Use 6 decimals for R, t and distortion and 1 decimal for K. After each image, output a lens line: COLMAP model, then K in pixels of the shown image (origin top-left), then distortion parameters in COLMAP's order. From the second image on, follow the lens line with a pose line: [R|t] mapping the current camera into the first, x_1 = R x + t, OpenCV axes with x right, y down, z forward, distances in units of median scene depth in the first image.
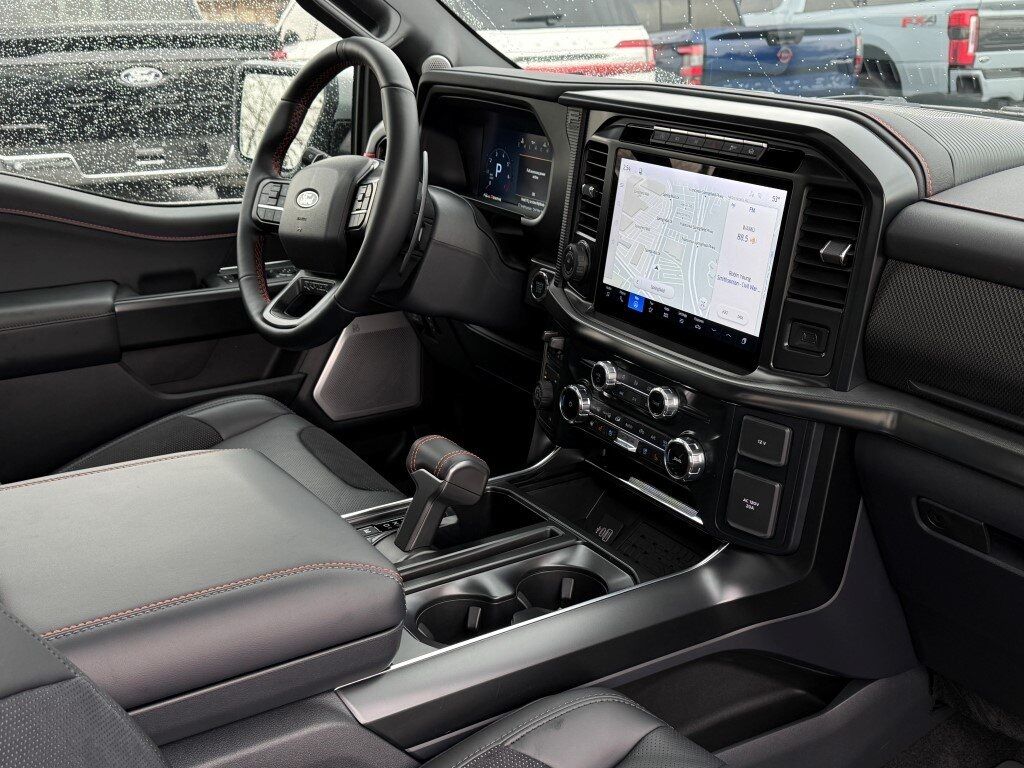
lens RADIAL K [[1144.6, 0, 515.8], [0, 1144.6, 381.7], [0, 0, 1]] dist [0.053895, 0.000000]
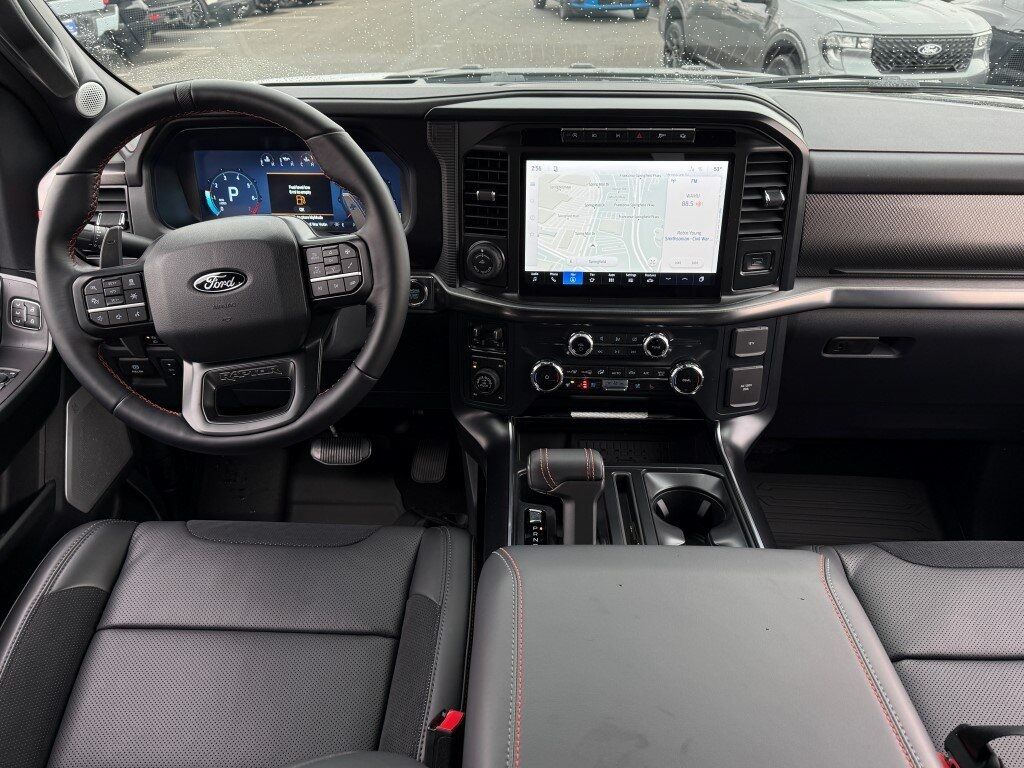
lens RADIAL K [[796.9, 0, 511.4], [0, 796.9, 392.3], [0, 0, 1]] dist [0.070671, -0.099539]
pose [[0.570355, -0.416433, 0.708011, -0.582658], [0.273383, 0.909056, 0.314452, -0.243661], [-0.774569, 0.014209, 0.632330, 0.521474]]
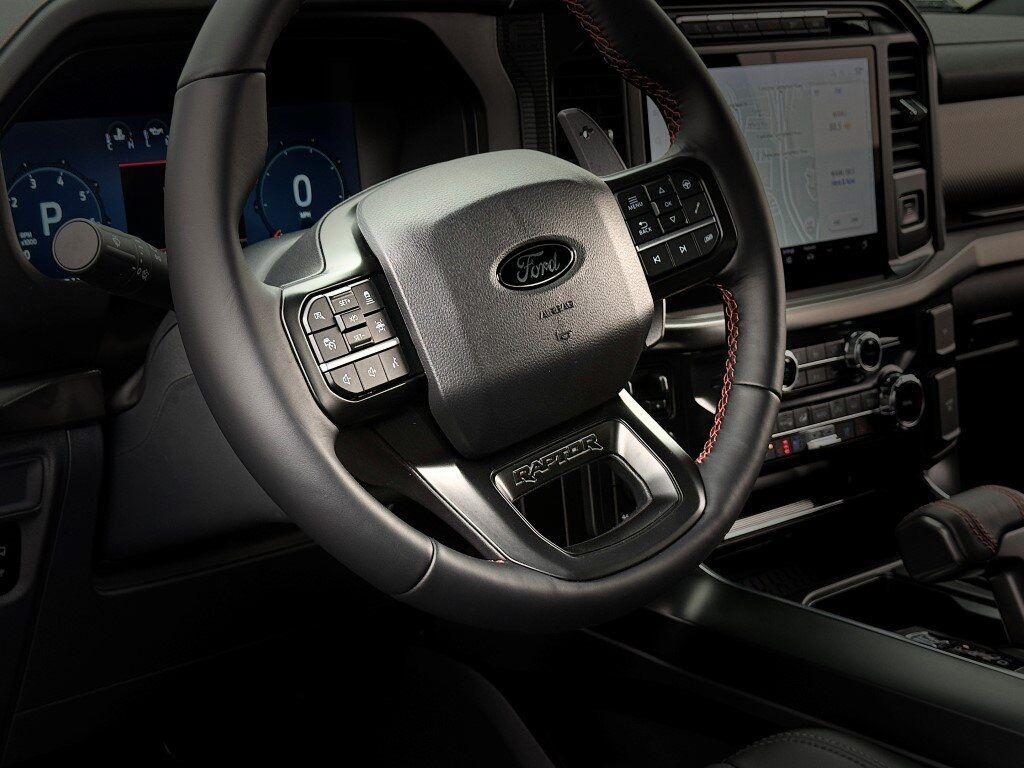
lens RADIAL K [[1748.7, 0, 509.9], [0, 1748.7, 387.9], [0, 0, 1]] dist [0.133576, 0.000000]
pose [[-0.132461, -0.249556, 0.959258, -0.916141], [0.322576, 0.904247, 0.279788, -0.343586], [-0.937229, 0.346495, -0.039277, 1.192772]]
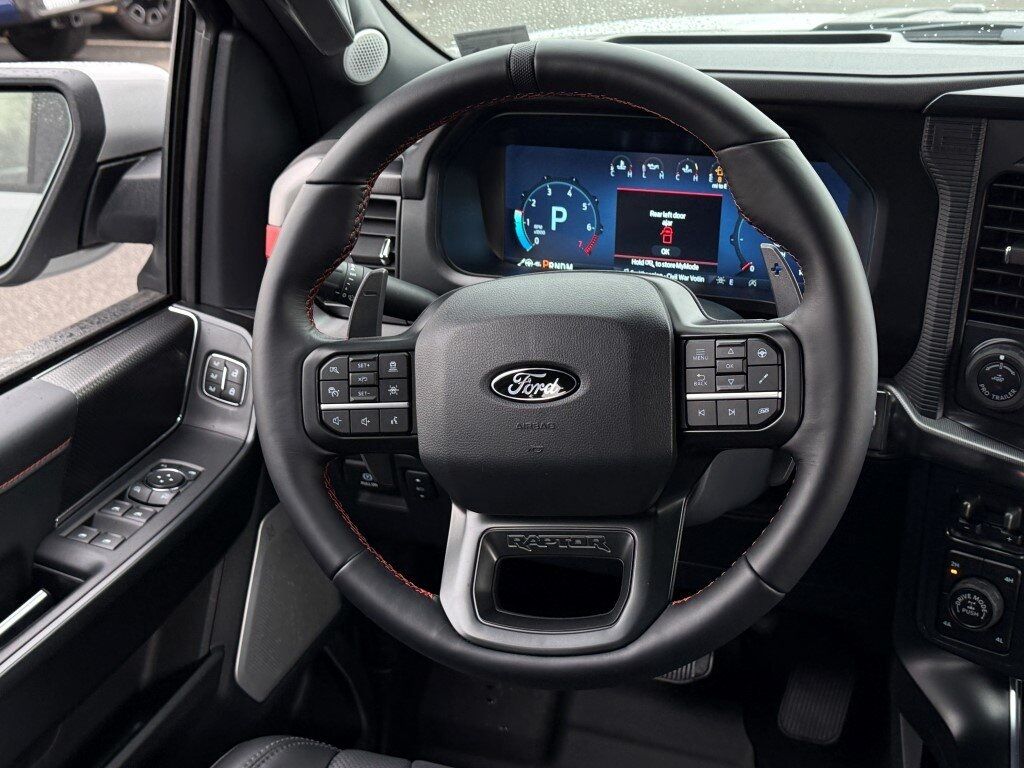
lens RADIAL K [[1284.6, 0, 519.5], [0, 1284.6, 398.8], [0, 0, 1]] dist [0.120389, 0.000000]
pose [[0.801779, -0.276067, 0.530036, -0.543039], [0.223436, 0.961064, 0.162578, -0.278078], [-0.554281, -0.011922, 0.832244, 0.622700]]
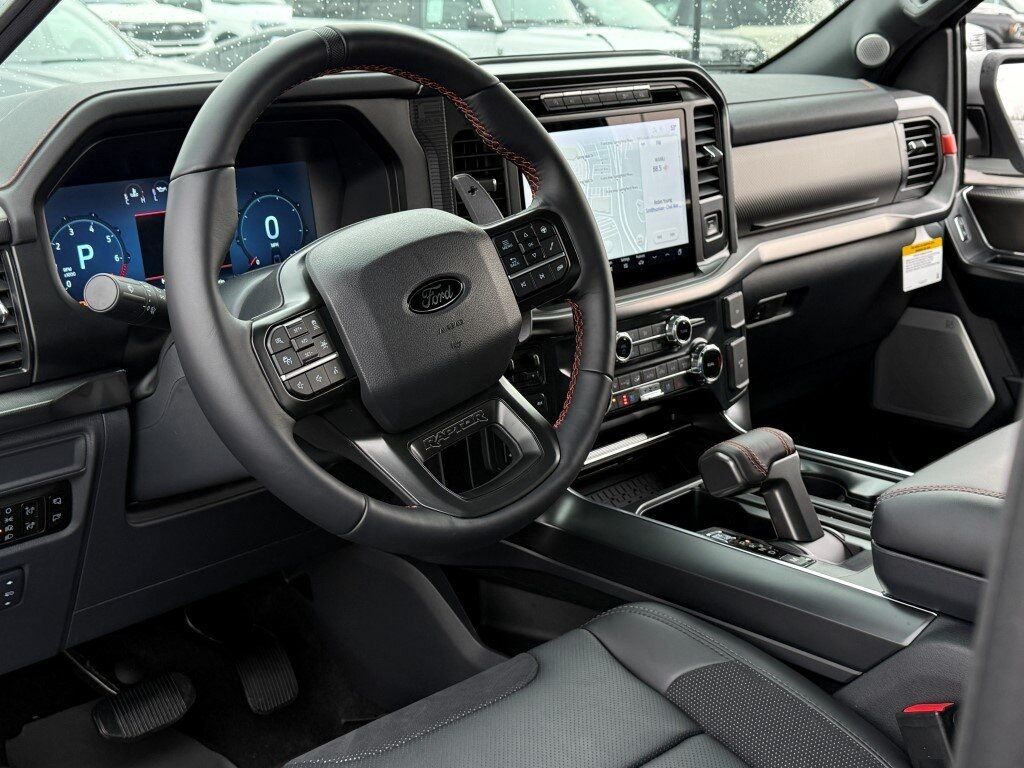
lens RADIAL K [[1284.6, 0, 511.7], [0, 1284.6, 384.6], [0, 0, 1]] dist [0.120389, 0.000000]
pose [[-0.185063, -0.294958, 0.937418, -0.937148], [0.327950, 0.880676, 0.341847, -0.379473], [-0.926391, 0.370689, -0.066249, 1.164414]]
